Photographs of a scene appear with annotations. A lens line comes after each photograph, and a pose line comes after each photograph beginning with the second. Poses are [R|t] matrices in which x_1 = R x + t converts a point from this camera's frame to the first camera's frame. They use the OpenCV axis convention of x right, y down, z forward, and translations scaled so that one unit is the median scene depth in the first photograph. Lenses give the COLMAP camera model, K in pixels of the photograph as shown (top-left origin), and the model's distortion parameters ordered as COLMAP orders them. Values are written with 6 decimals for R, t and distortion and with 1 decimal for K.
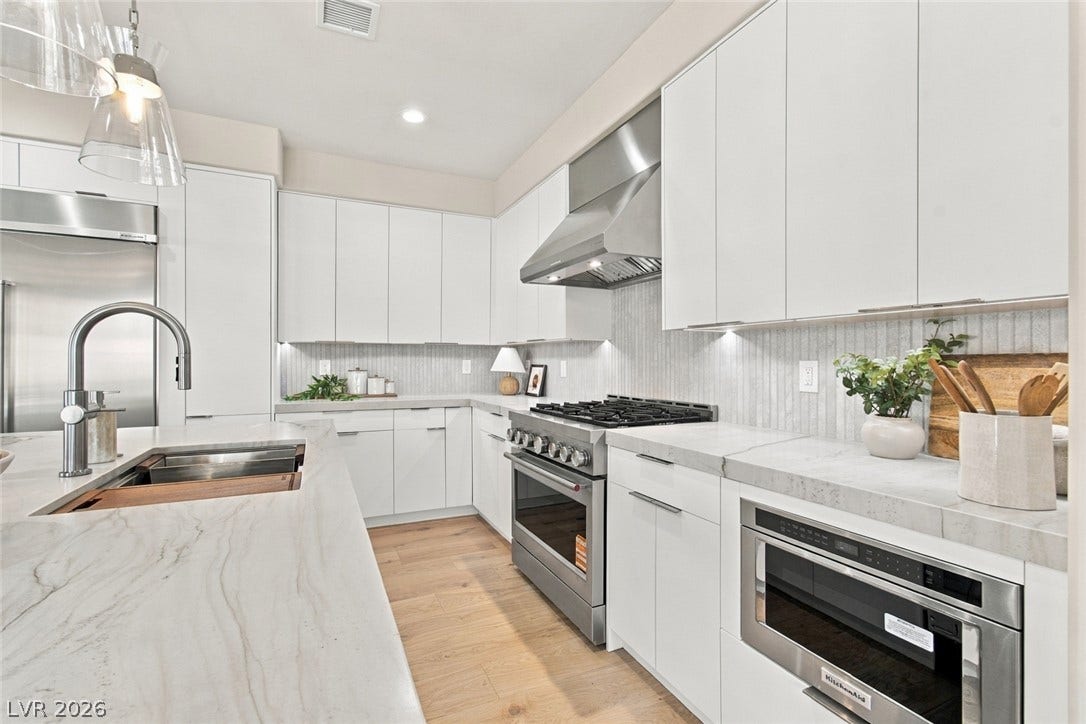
lens RADIAL K [[486.3, 0, 538.3], [0, 486.3, 359.1], [0, 0, 1]] dist [0.010667, 0.000377]
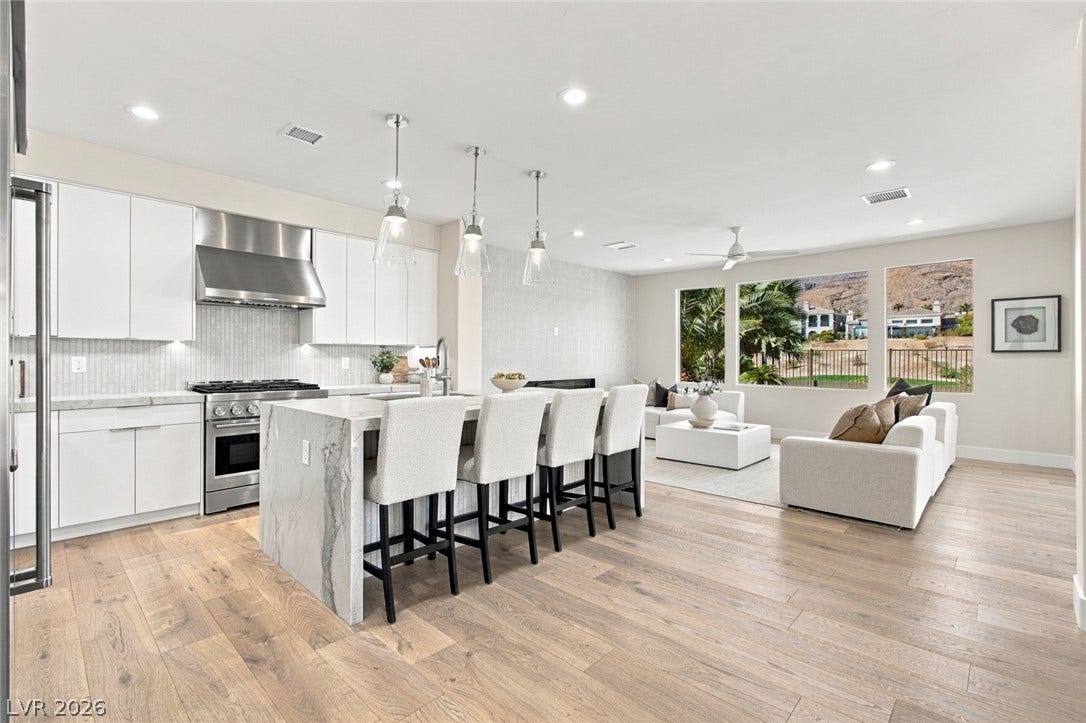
lens RADIAL K [[486.3, 0, 538.3], [0, 486.3, 358.6], [0, 0, 1]] dist [0.010667, 0.000377]
pose [[-0.357265, -0.002599, 0.933999, -1.662400], [-0.005766, 0.999983, 0.000577, 0.000618], [-0.933985, -0.005180, -0.357274, 0.674864]]
